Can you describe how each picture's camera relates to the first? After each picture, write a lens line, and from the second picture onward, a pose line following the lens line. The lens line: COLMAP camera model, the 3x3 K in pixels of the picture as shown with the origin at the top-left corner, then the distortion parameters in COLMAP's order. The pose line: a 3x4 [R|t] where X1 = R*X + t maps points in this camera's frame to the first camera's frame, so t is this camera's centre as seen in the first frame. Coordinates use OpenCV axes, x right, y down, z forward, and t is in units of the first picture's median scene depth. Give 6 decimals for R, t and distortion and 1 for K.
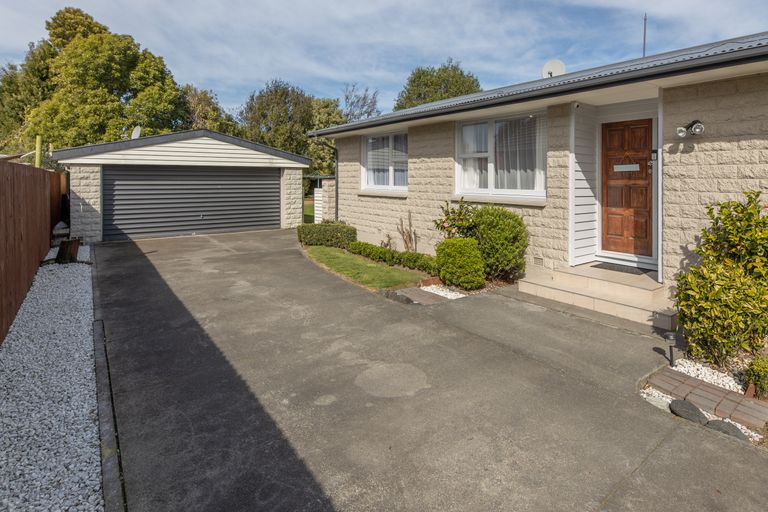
lens RADIAL K [[428.4, 0, 384.9], [0, 428.4, 182.2], [0, 0, 1]] dist [0.015966, 0.000667]
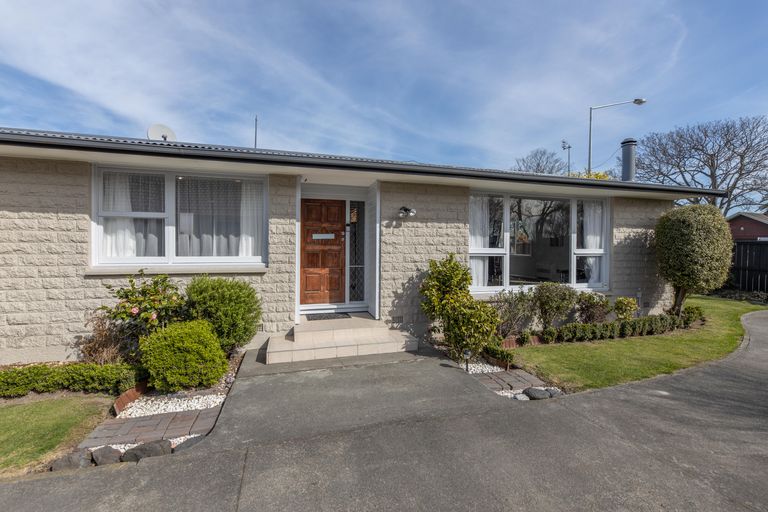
lens RADIAL K [[313.7, 0, 381.3], [0, 313.7, 247.4], [0, 0, 1]] dist [0.000368, 0.000004]
pose [[0.314715, -0.010847, 0.949124, -0.269870], [0.004427, 0.999941, 0.009960, -0.009344], [-0.949176, 0.001067, 0.314745, 0.563952]]
